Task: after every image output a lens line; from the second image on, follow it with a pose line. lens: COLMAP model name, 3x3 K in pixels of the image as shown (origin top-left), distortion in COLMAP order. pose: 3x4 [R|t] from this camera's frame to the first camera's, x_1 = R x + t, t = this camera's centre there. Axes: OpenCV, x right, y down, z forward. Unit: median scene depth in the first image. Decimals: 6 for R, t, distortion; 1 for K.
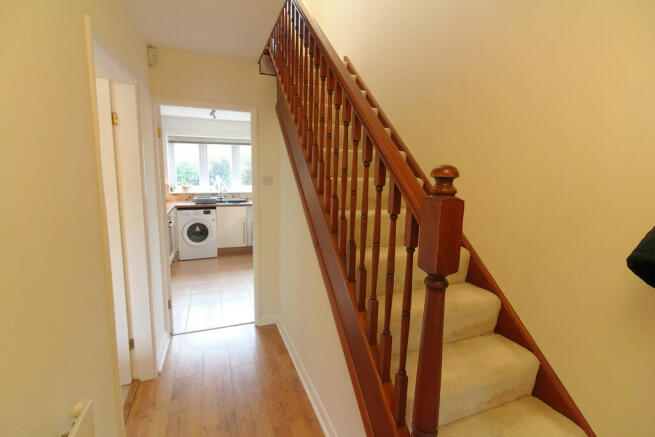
lens RADIAL K [[303.0, 0, 326.1], [0, 303.0, 215.3], [0, 0, 1]] dist [0.002047, -0.001507]
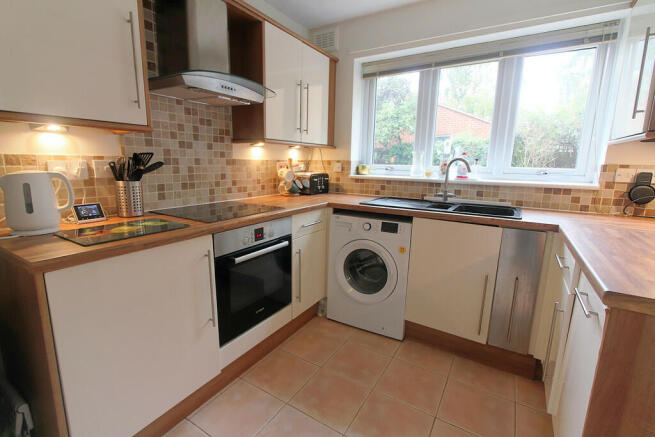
lens RADIAL K [[303.0, 0, 325.0], [0, 303.0, 218.3], [0, 0, 1]] dist [0.002047, -0.001507]
pose [[0.603839, 0.146055, -0.783611, -0.126697], [-0.116570, 0.988681, 0.094451, -0.047608], [0.788536, 0.034312, 0.614030, 0.655114]]
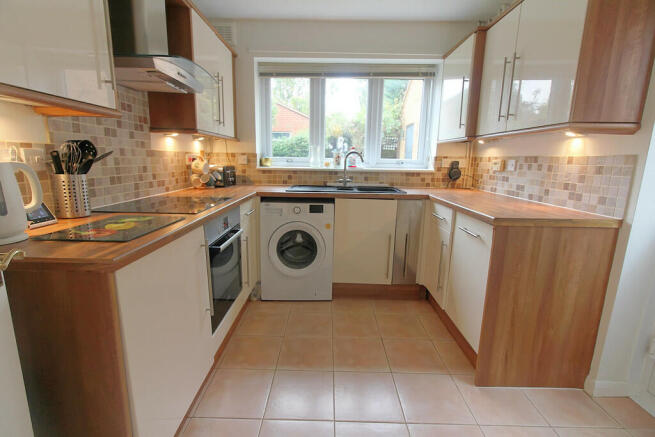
lens RADIAL K [[303.0, 0, 325.6], [0, 303.0, 217.5], [0, 0, 1]] dist [0.002047, -0.001507]
pose [[0.931696, 0.072626, -0.355905, -0.198107], [-0.054576, 0.996674, 0.060511, -0.024977], [0.359116, -0.036954, 0.932561, 0.531689]]
